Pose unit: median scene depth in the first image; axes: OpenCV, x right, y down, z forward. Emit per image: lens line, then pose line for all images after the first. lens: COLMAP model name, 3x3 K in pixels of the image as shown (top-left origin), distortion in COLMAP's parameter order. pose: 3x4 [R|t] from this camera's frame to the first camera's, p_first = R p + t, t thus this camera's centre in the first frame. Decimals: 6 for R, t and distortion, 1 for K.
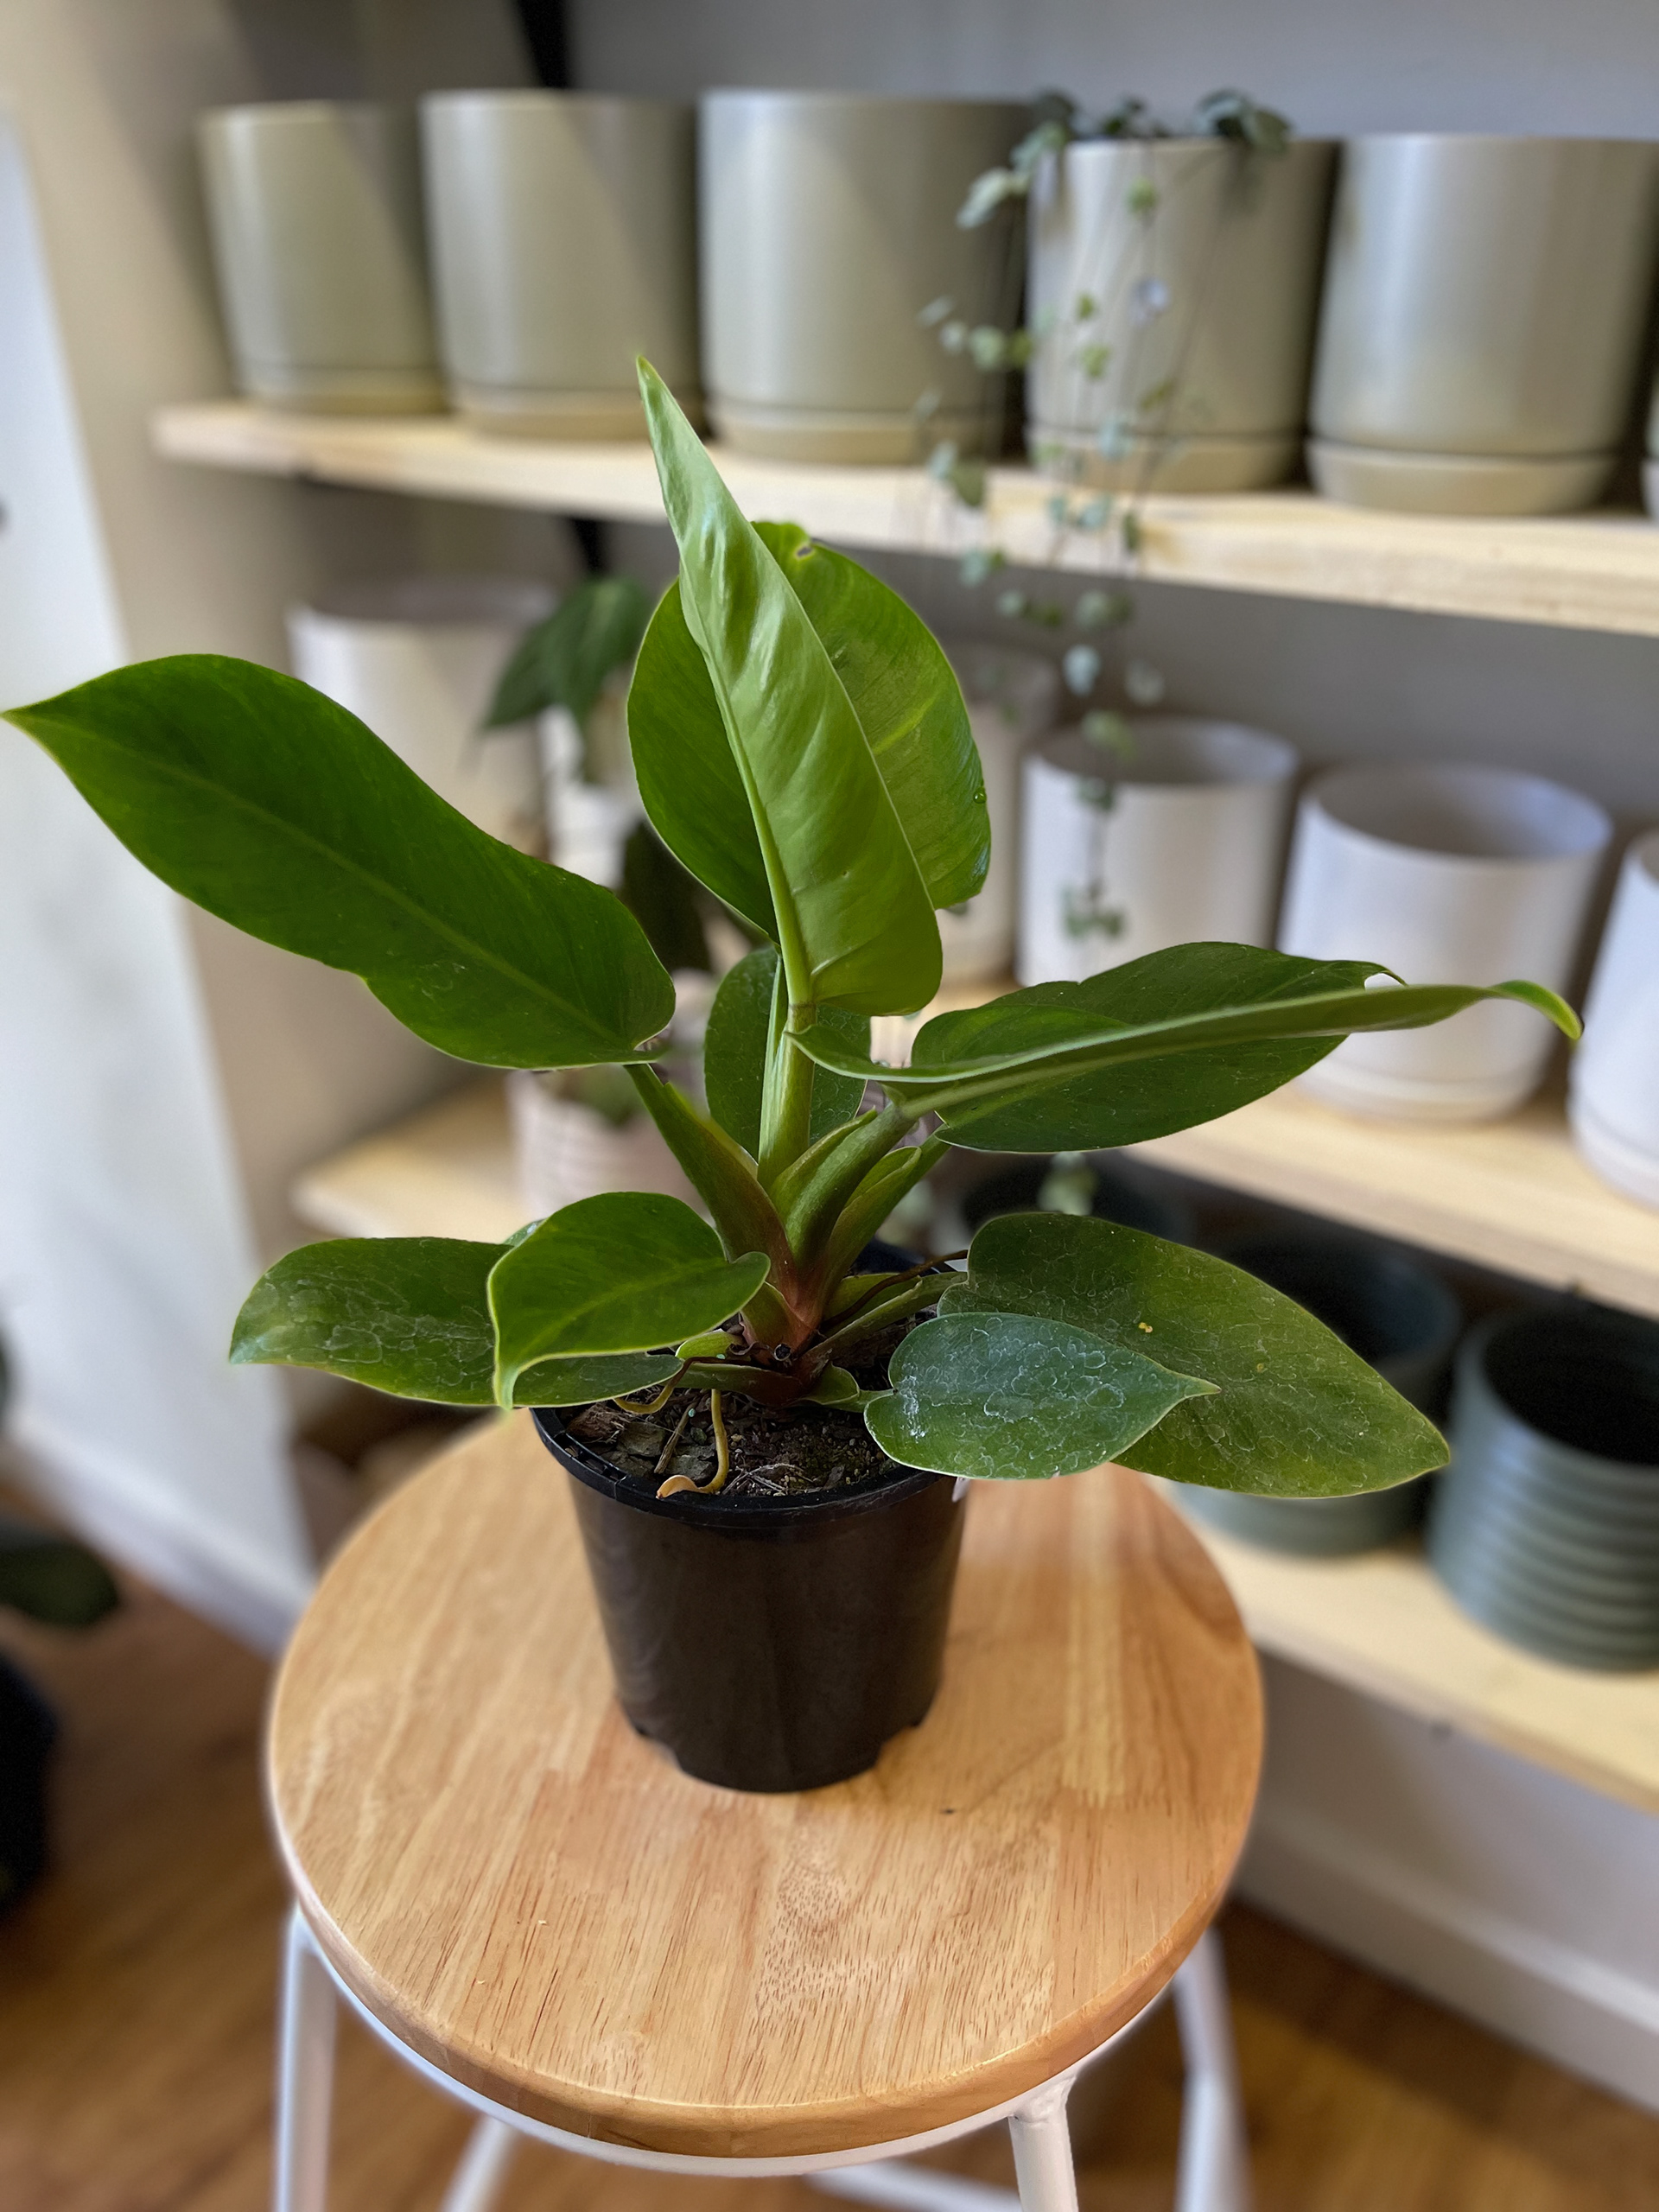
lens RADIAL K [[1676.6, 0, 832.2], [0, 1676.6, 1118.2], [0, 0, 1]] dist [0.052109, -0.082262]
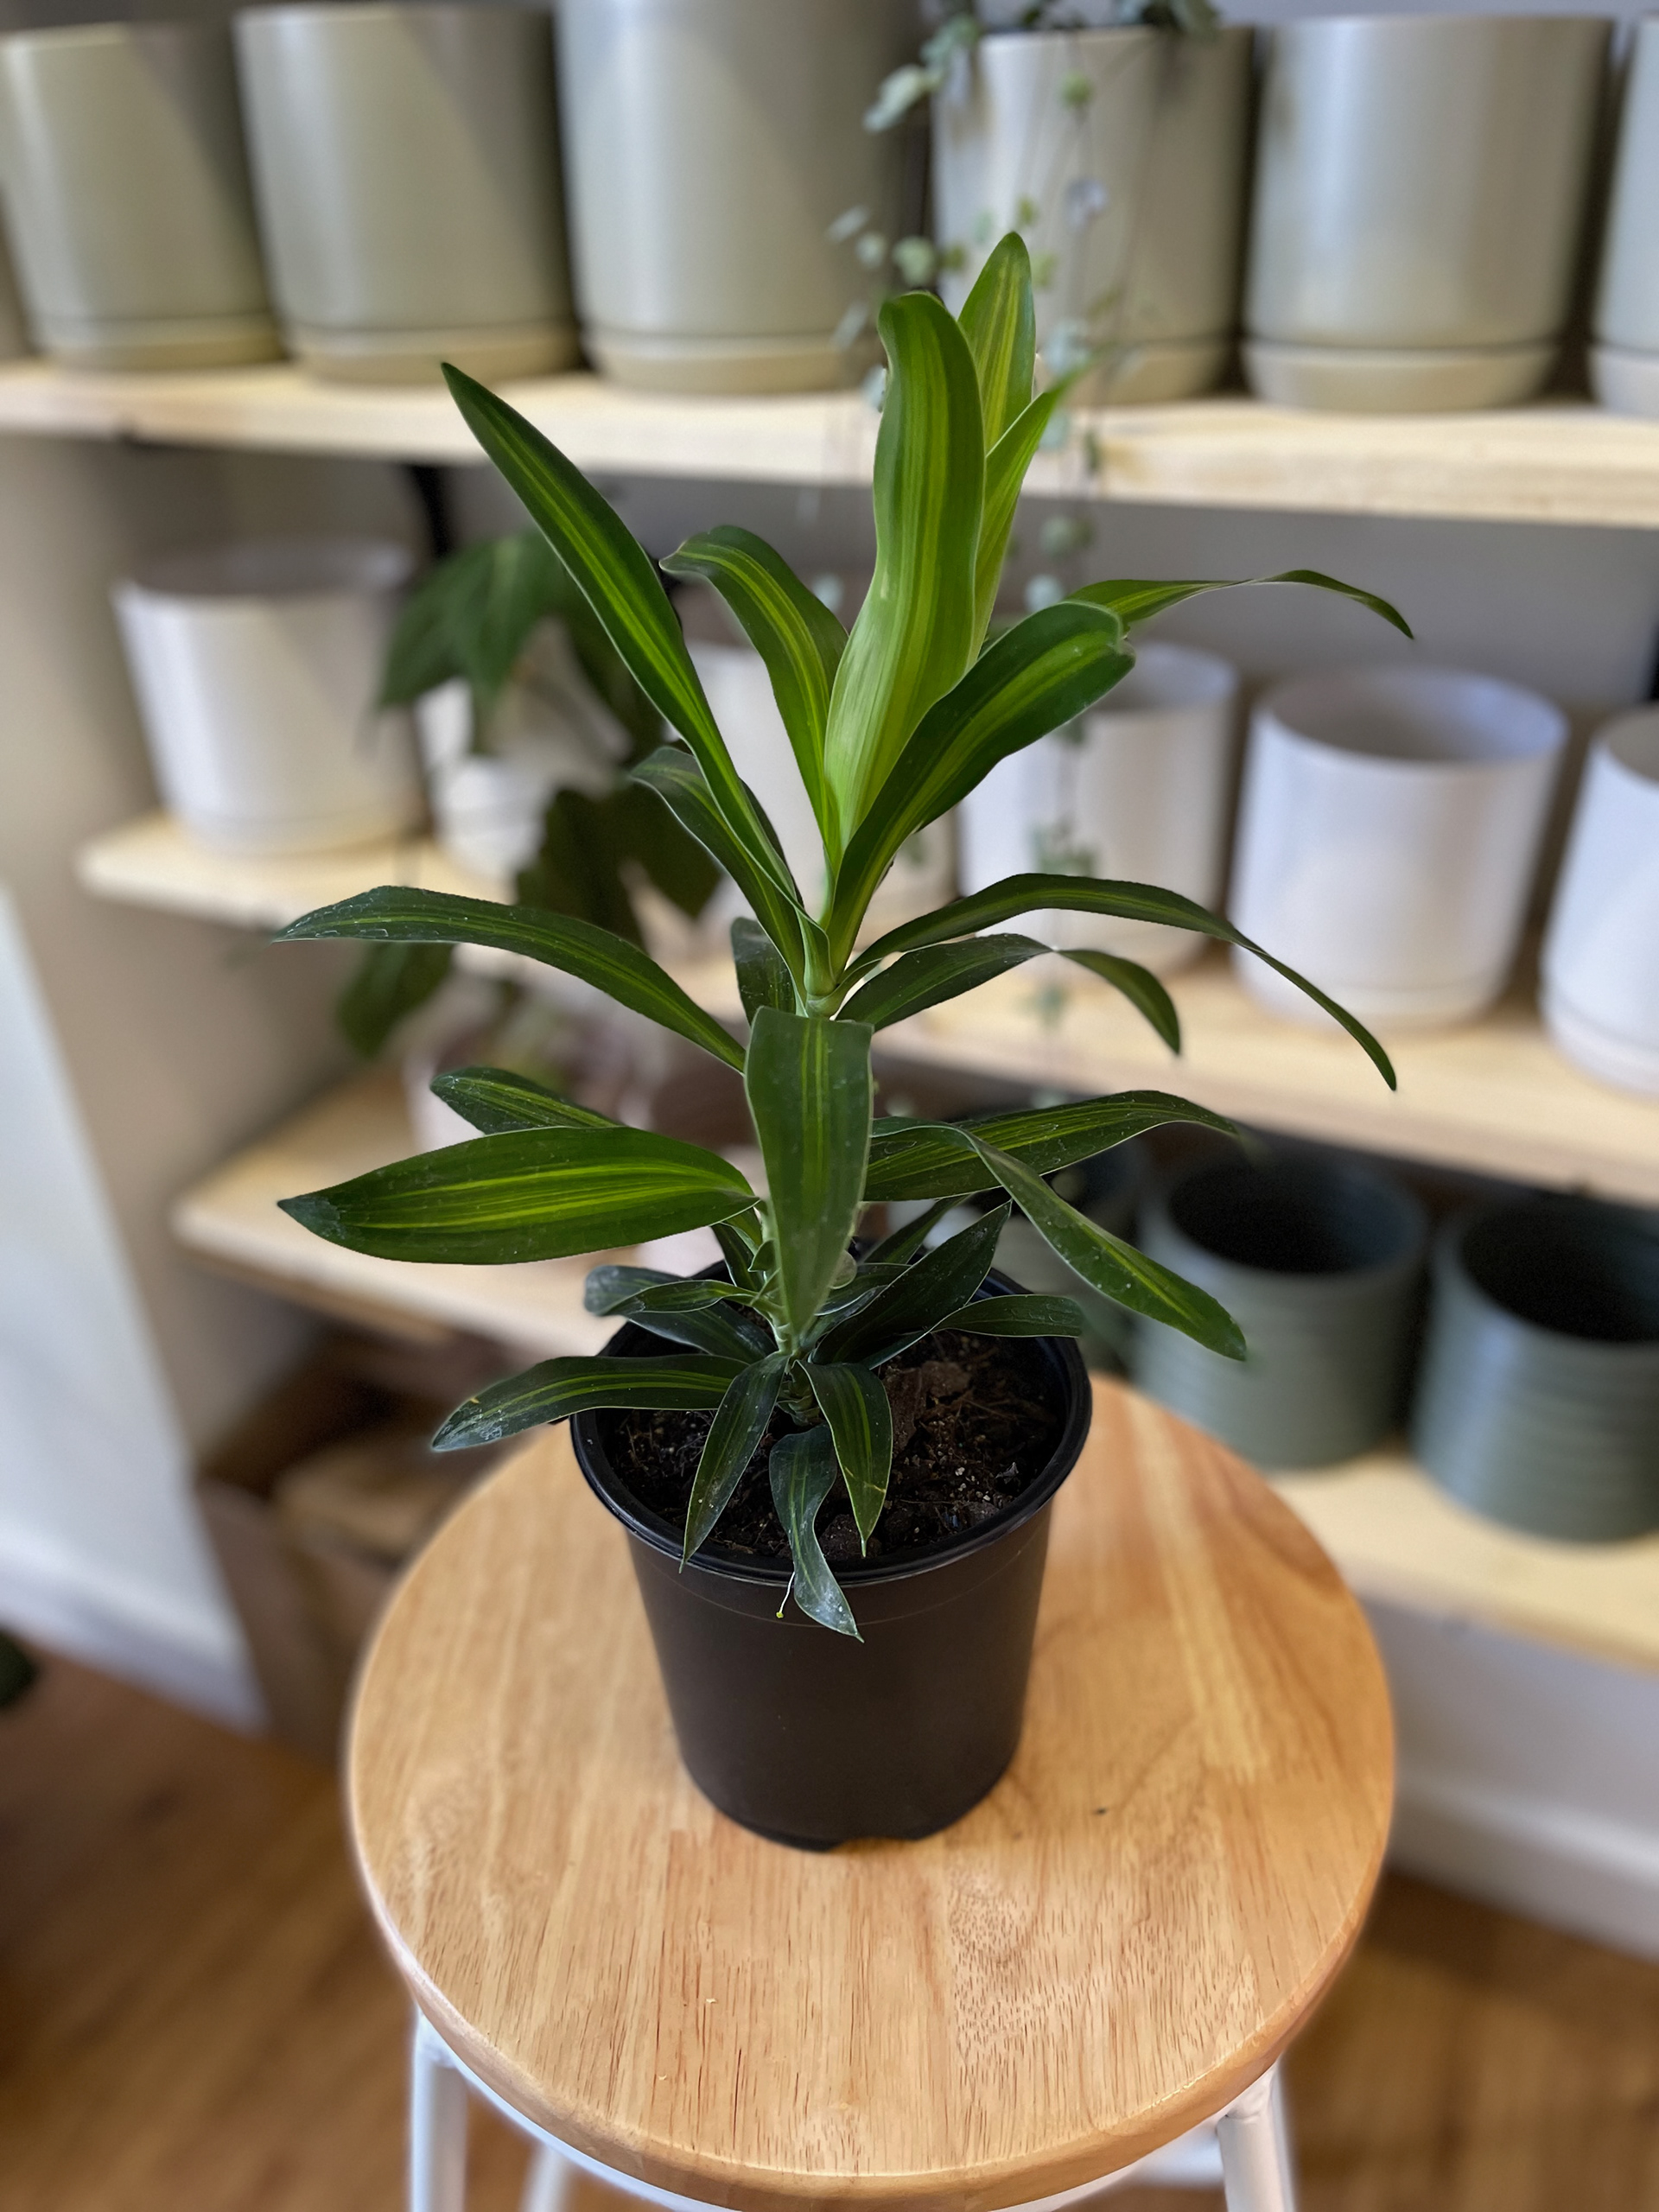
lens RADIAL K [[1676.6, 0, 829.1], [0, 1676.6, 1117.6], [0, 0, 1]] dist [0.052109, -0.082262]
pose [[0.987425, -0.106224, 0.117085, -0.124673], [0.101315, 0.993738, 0.047128, -0.034924], [-0.121358, -0.034673, 0.992003, 0.062839]]
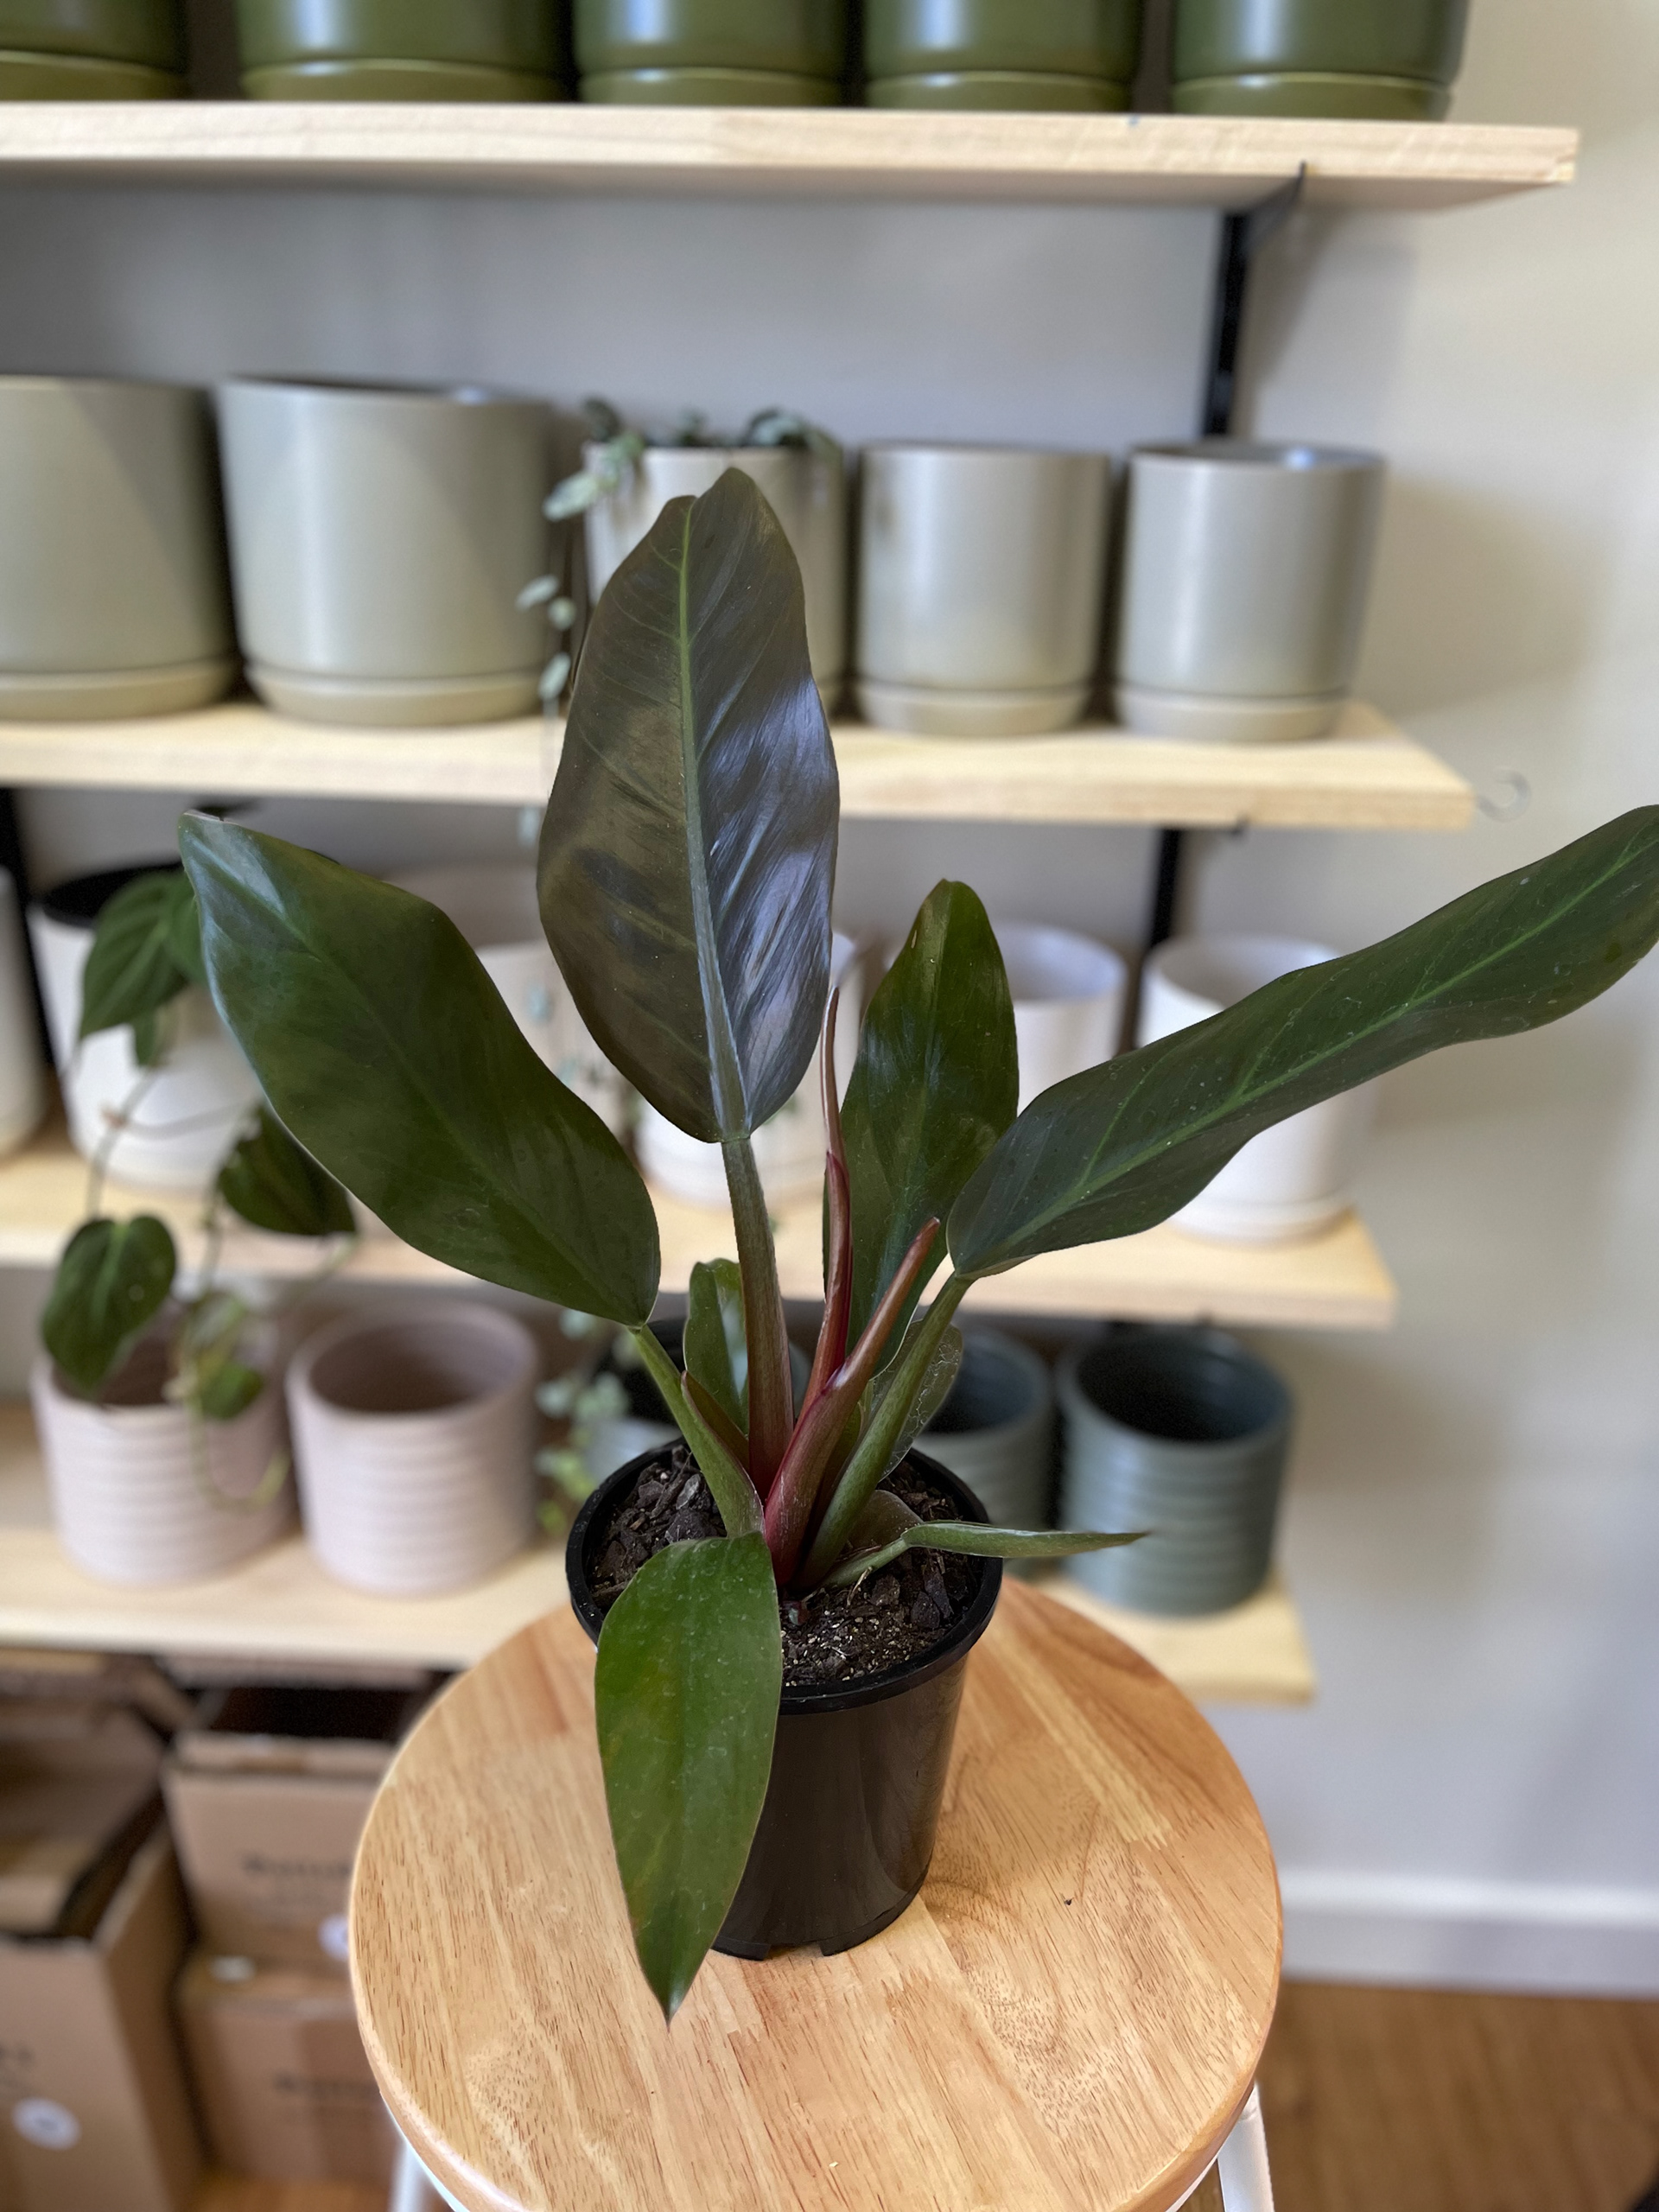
lens RADIAL K [[1676.6, 0, 818.5], [0, 1676.6, 1102.8], [0, 0, 1]] dist [0.052109, -0.082262]
pose [[0.852229, -0.192277, 0.486555, -0.422484], [0.231273, 0.972669, -0.020708, -0.104306], [-0.469275, 0.130175, 0.873405, 0.011557]]
